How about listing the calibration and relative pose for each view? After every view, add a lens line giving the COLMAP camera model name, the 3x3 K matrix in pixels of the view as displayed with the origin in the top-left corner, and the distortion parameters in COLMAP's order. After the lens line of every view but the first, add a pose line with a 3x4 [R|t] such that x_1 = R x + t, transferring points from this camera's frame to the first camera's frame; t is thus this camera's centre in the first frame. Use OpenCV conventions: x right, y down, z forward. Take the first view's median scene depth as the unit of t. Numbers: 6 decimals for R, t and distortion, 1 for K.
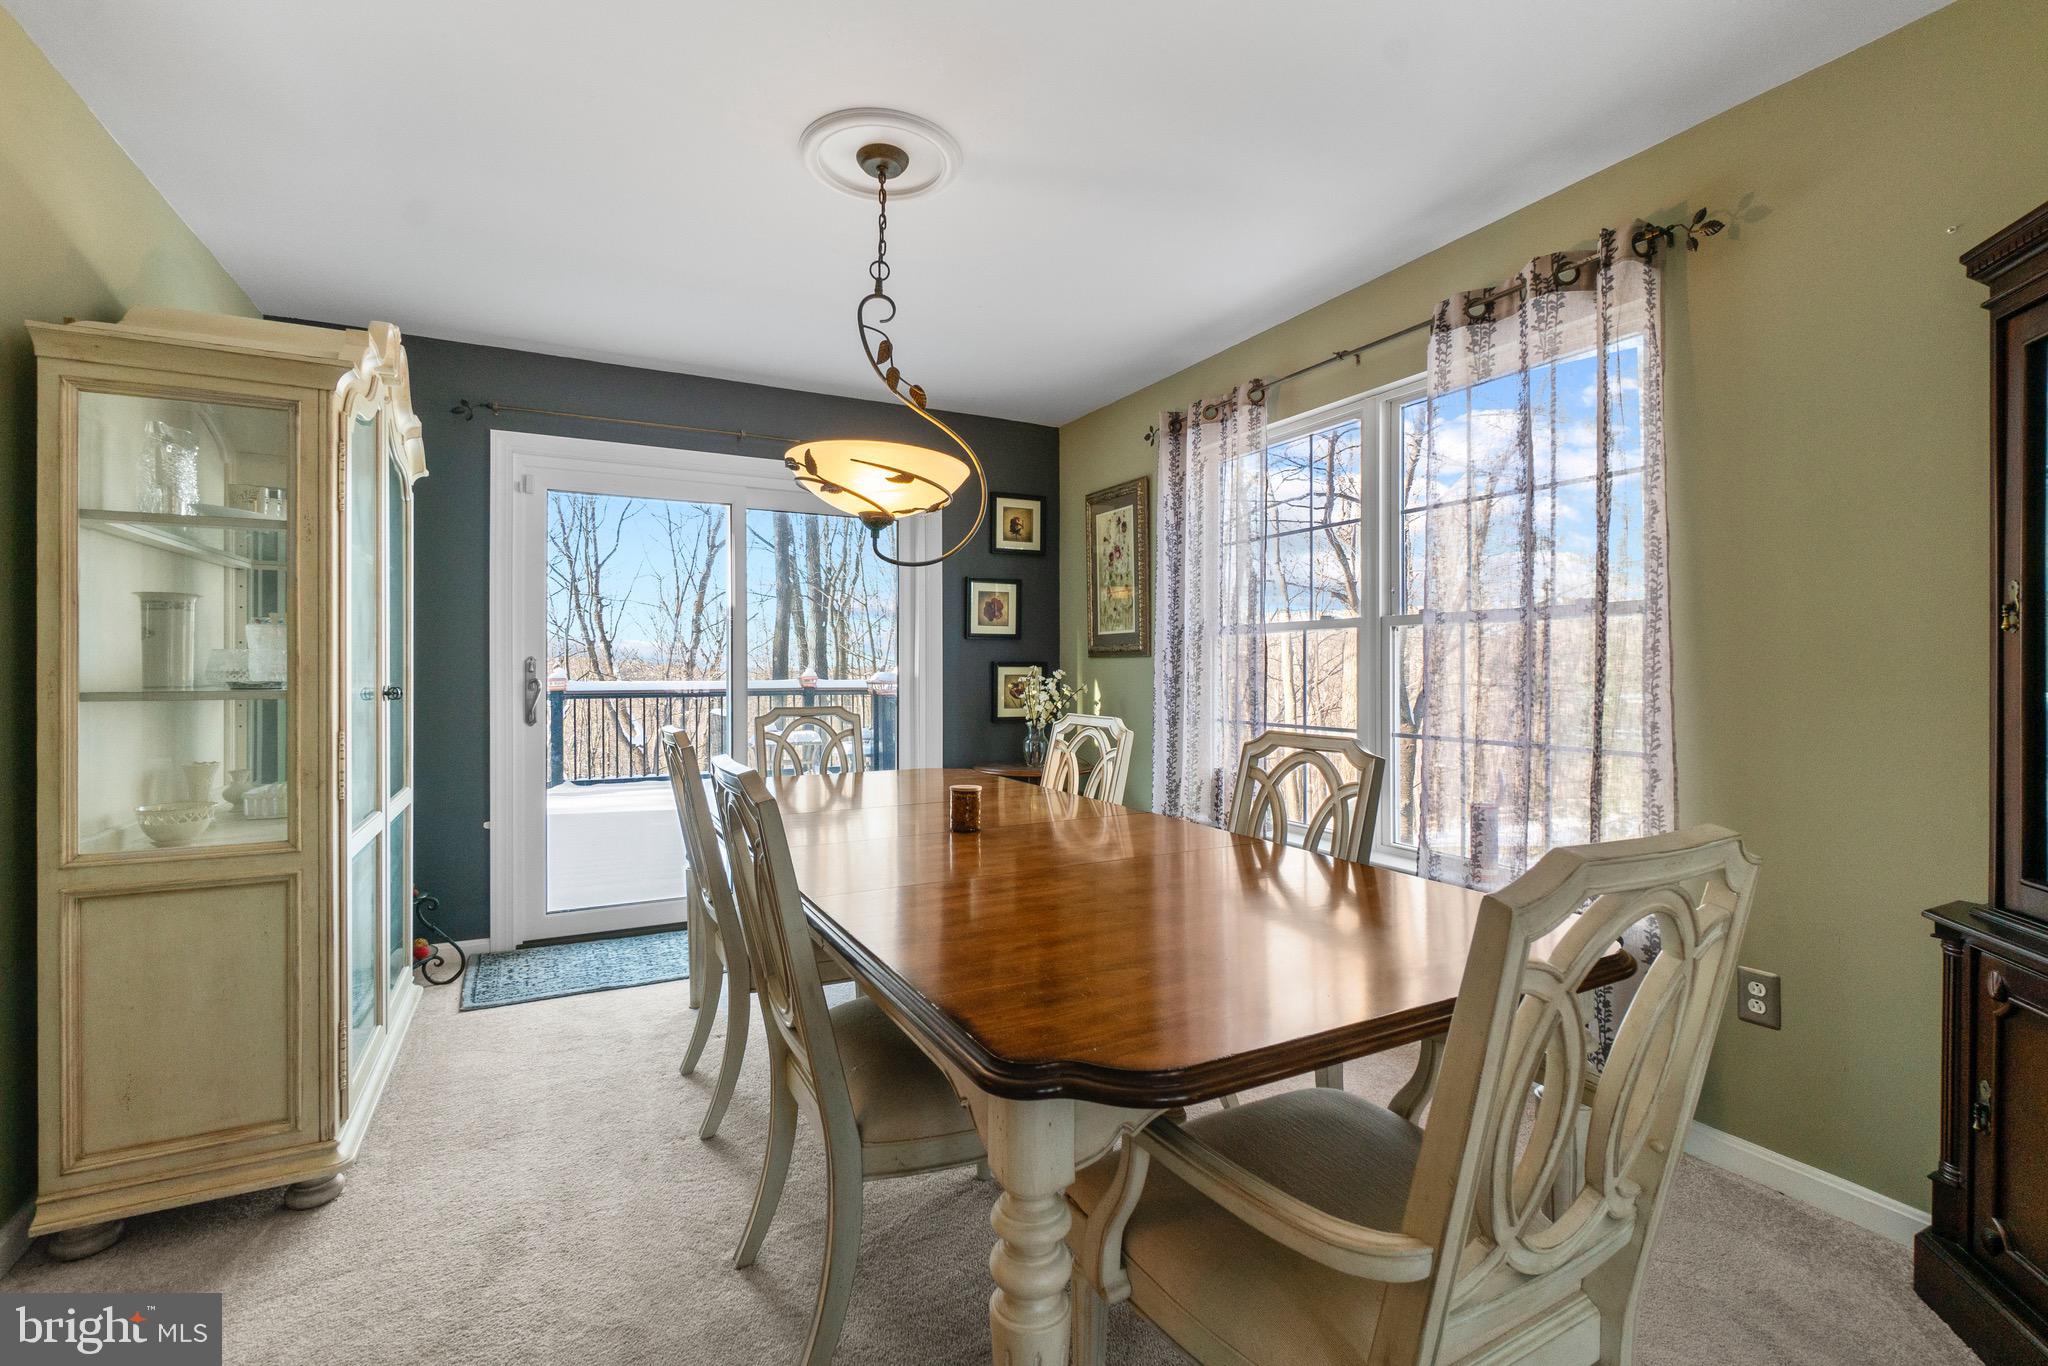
lens RADIAL K [[899.0, 0, 1025.2], [0, 899.0, 670.3], [0, 0, 1]] dist [-0.003465, -0.000324]
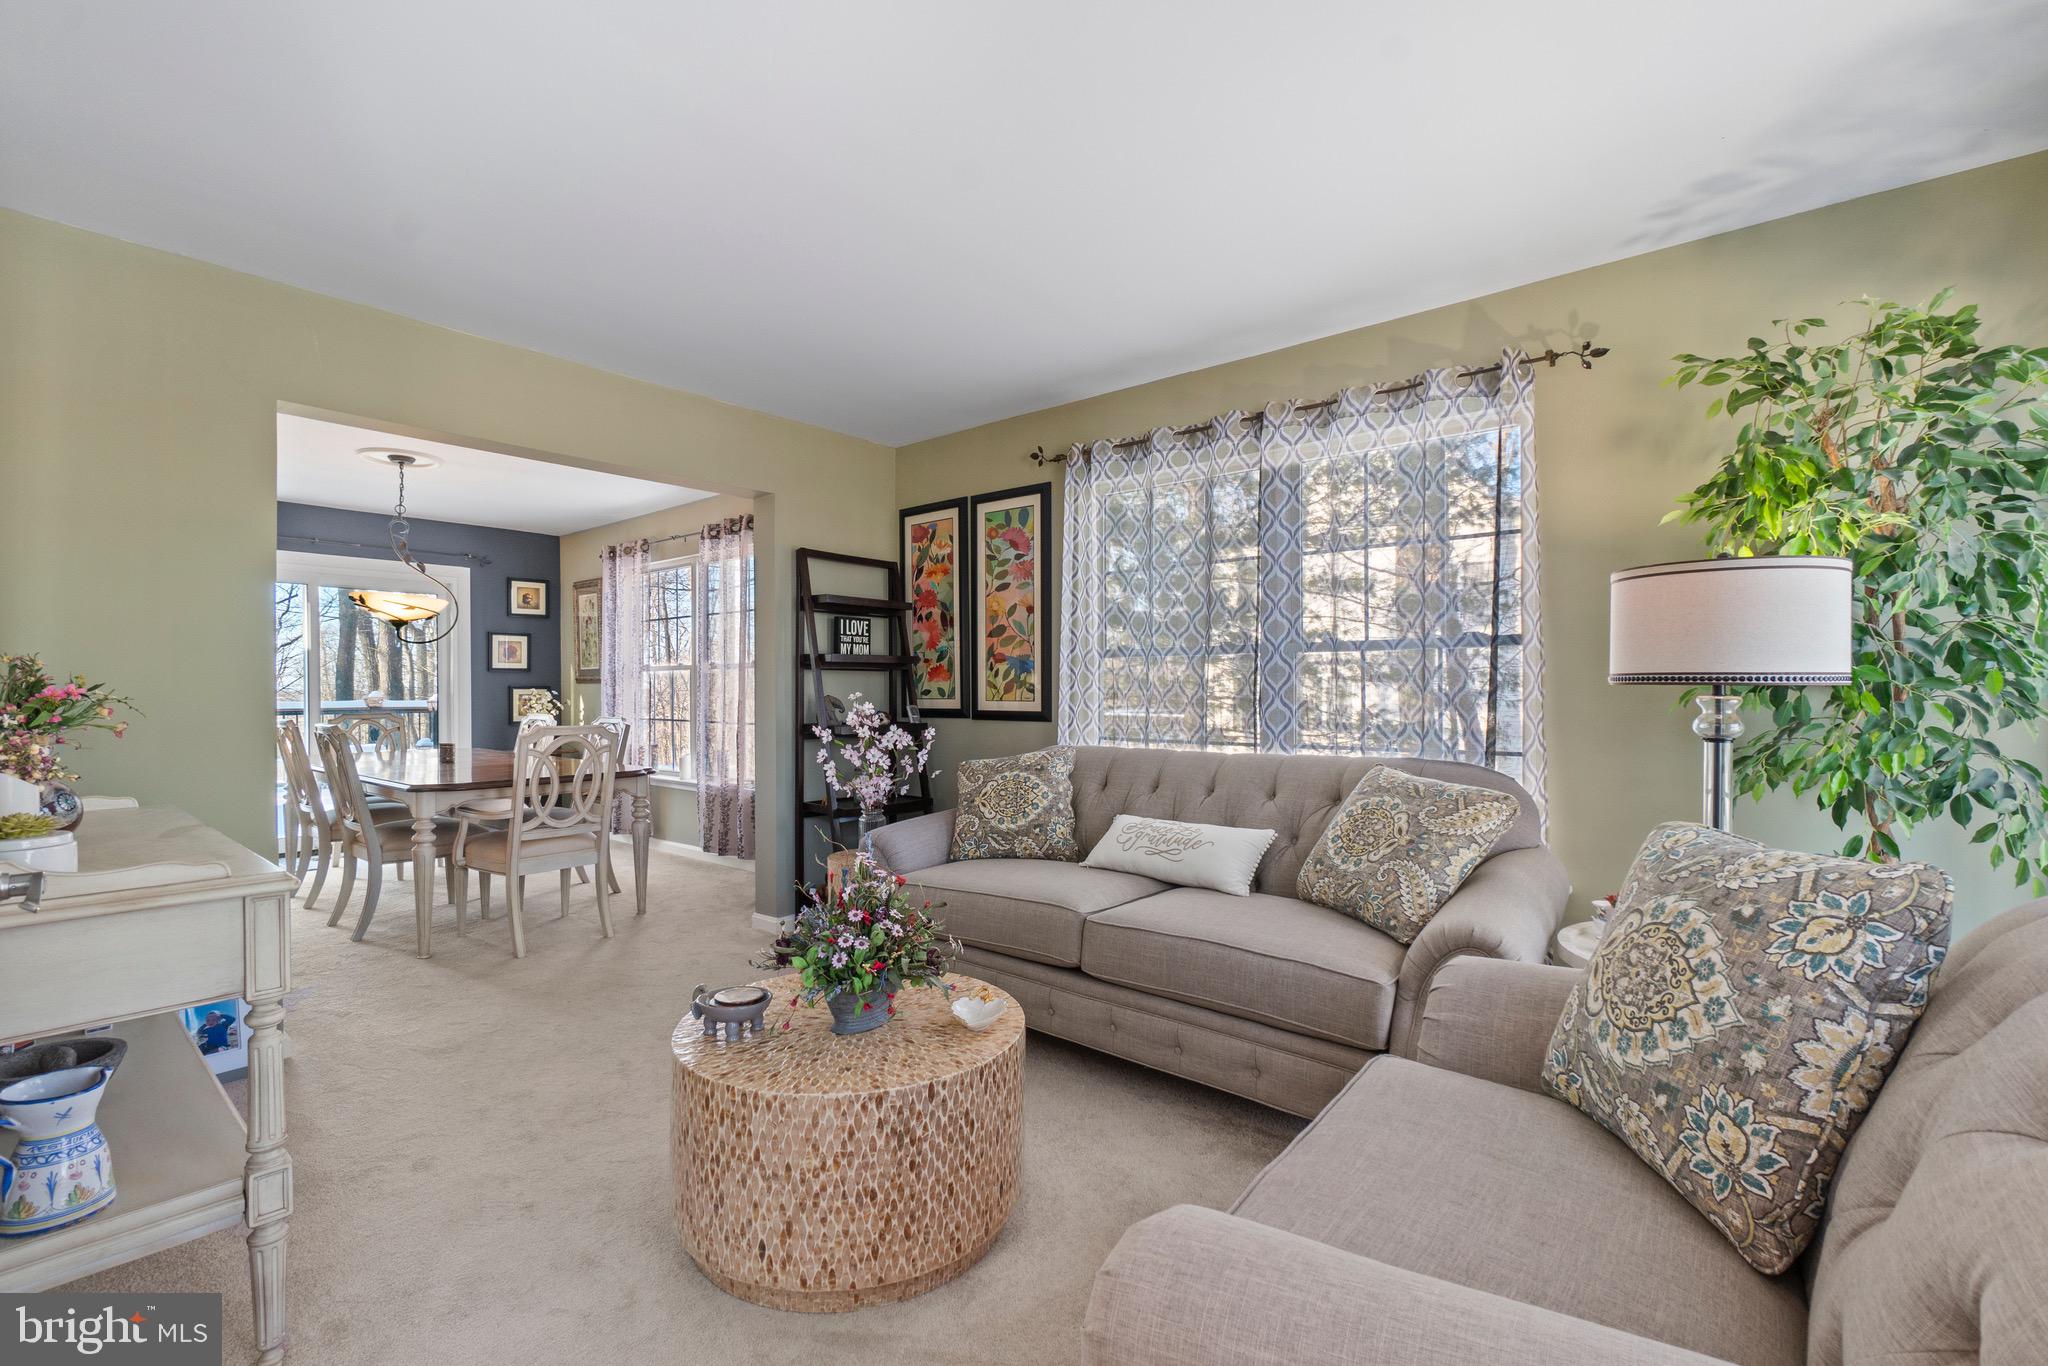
lens RADIAL K [[899.0, 0, 1020.6], [0, 899.0, 688.0], [0, 0, 1]] dist [-0.003465, -0.000324]
pose [[0.928589, -0.003504, 0.371093, 0.211880], [0.004202, 0.999991, -0.001073, -0.000537], [-0.371086, 0.002556, 0.928595, -0.786641]]
